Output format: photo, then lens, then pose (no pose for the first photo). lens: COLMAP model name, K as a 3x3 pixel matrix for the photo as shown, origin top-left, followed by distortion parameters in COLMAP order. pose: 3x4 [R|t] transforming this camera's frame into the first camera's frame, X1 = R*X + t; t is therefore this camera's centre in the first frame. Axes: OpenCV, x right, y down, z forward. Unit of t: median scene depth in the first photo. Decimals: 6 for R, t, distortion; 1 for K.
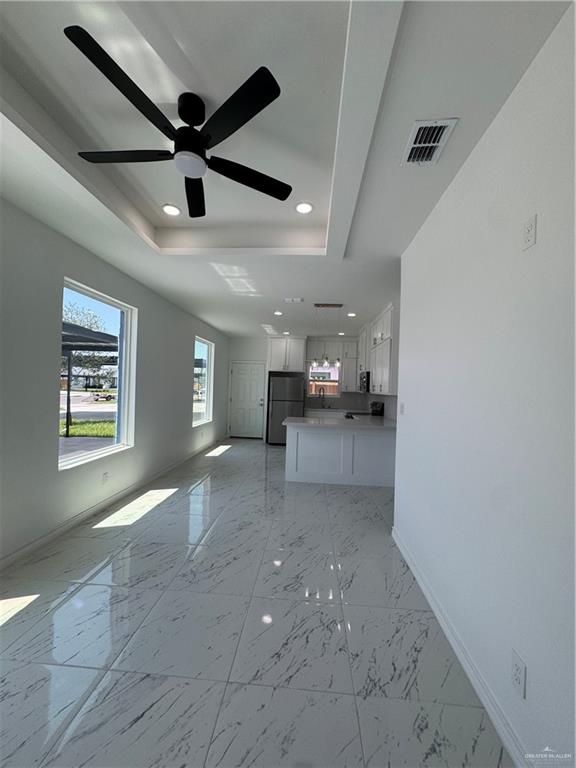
lens RADIAL K [[307.2, 0, 288.0], [0, 307.2, 384.0], [0, 0, 1]] dist [0.000163, 0.000053]
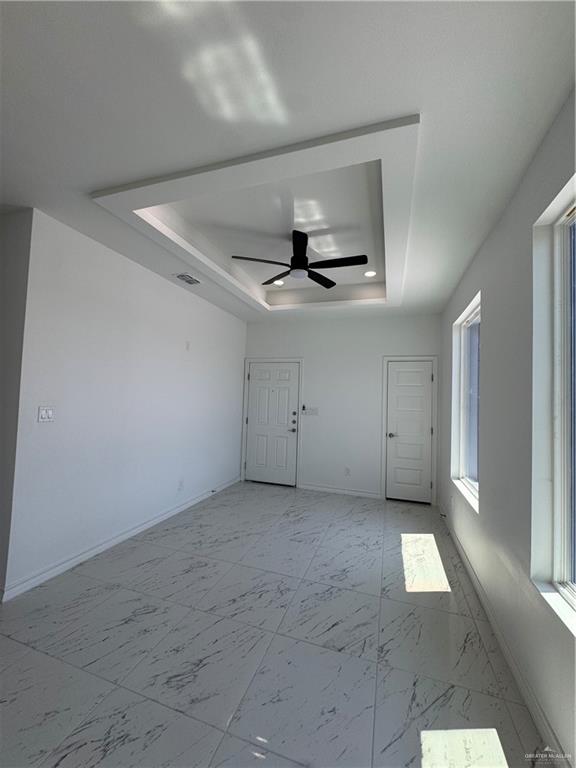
lens RADIAL K [[307.2, 0, 288.0], [0, 307.2, 384.0], [0, 0, 1]] dist [0.000163, 0.000053]
pose [[-0.967112, -0.052265, 0.248923, -0.447440], [-0.067195, 0.996391, -0.051859, -0.001818], [-0.245314, -0.066880, -0.967134, 1.638792]]
